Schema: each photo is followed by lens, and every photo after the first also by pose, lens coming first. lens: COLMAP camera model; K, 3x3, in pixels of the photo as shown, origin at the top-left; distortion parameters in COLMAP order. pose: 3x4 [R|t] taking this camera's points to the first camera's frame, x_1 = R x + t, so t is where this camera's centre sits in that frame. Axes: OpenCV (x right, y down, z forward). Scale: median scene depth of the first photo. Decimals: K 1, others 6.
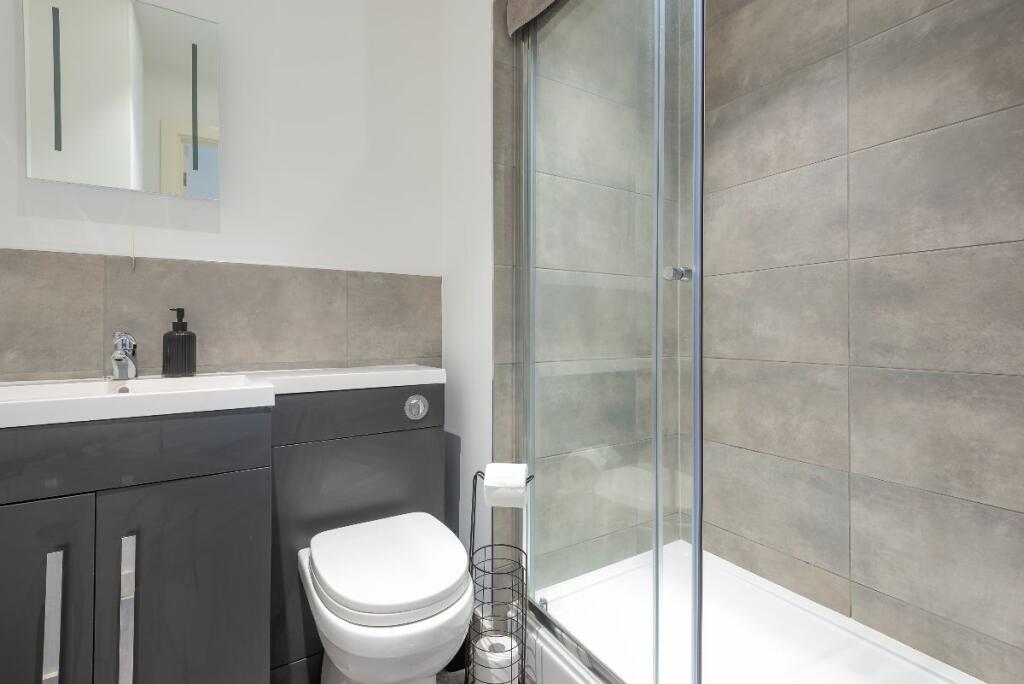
lens RADIAL K [[460.0, 0, 513.4], [0, 460.0, 331.7], [0, 0, 1]] dist [0.022771, -0.013943]
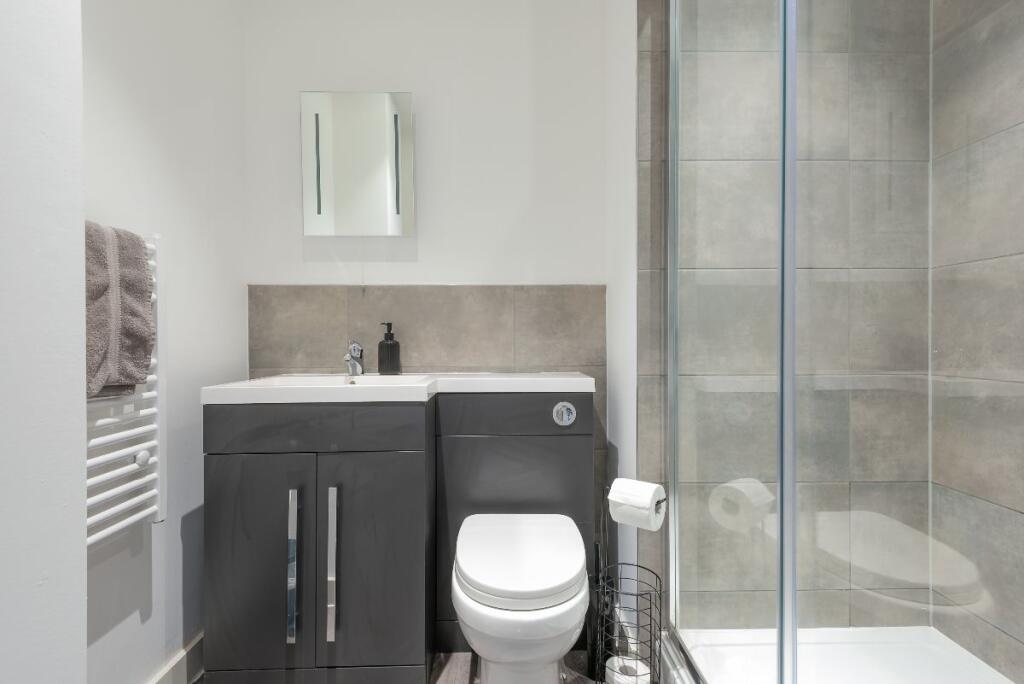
lens RADIAL K [[464.4, 0, 512.0], [0, 464.4, 342.0], [0, 0, 1]] dist [0.000190, -0.000407]
pose [[0.856369, 0.002896, -0.516356, 0.226920], [-0.000231, 0.999986, 0.005225, -0.002098], [0.516364, -0.004356, 0.856358, 0.051631]]
